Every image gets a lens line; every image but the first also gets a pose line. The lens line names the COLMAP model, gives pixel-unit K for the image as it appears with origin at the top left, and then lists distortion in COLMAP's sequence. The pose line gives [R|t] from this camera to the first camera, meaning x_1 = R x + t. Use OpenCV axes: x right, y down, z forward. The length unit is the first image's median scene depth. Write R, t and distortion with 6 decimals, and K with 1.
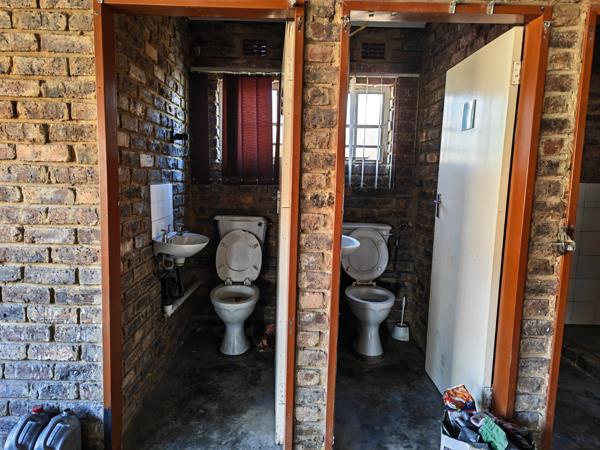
lens RADIAL K [[410.6, 0, 299.7], [0, 410.6, 224.5], [0, 0, 1]] dist [0.036594, -0.011785]
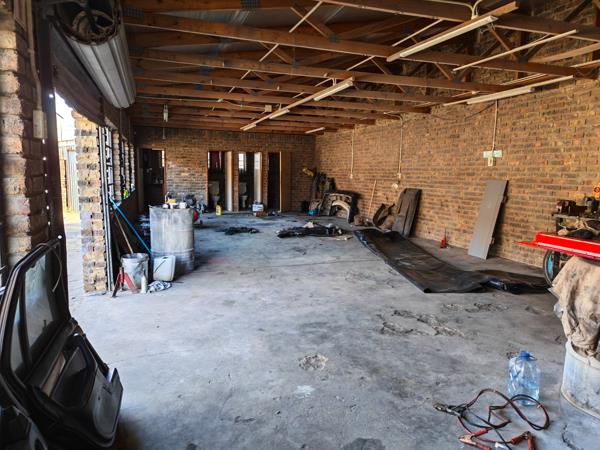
lens RADIAL K [[410.6, 0, 300.6], [0, 410.6, 226.8], [0, 0, 1]] dist [0.036594, -0.011785]
pose [[0.949447, -0.046903, 0.310405, -0.756200], [0.042180, 0.998870, 0.021916, 0.482778], [-0.311082, -0.007715, 0.950352, -4.089454]]
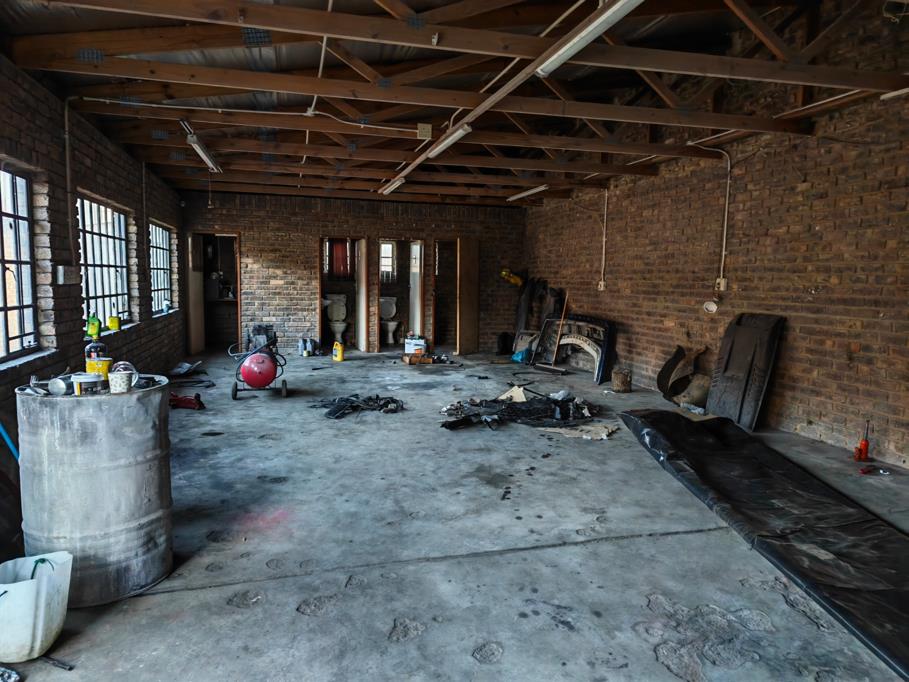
lens RADIAL K [[622.1, 0, 451.7], [0, 622.1, 340.8], [0, 0, 1]] dist [0.036594, -0.011785]
pose [[0.969814, -0.031974, 0.241742, -0.431395], [0.036269, 0.999253, -0.013338, 0.374364], [-0.241135, 0.021703, 0.970249, -3.121434]]
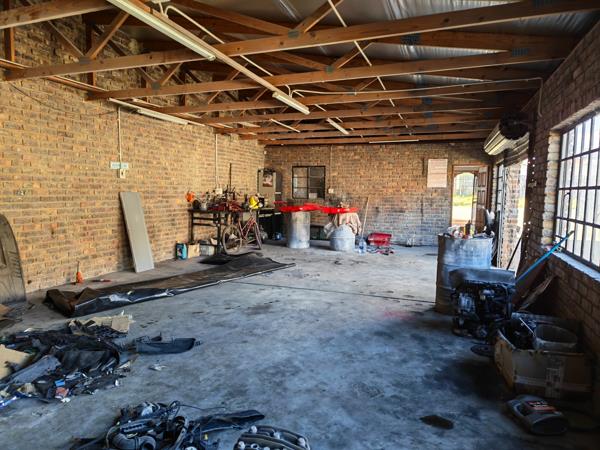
lens RADIAL K [[410.6, 0, 296.9], [0, 410.6, 226.2], [0, 0, 1]] dist [0.036594, -0.011785]
pose [[-0.931646, -0.064118, 0.357665, -0.685569], [0.013451, 0.977548, 0.210281, 0.024564], [-0.363118, 0.200718, -0.909867, -0.391017]]
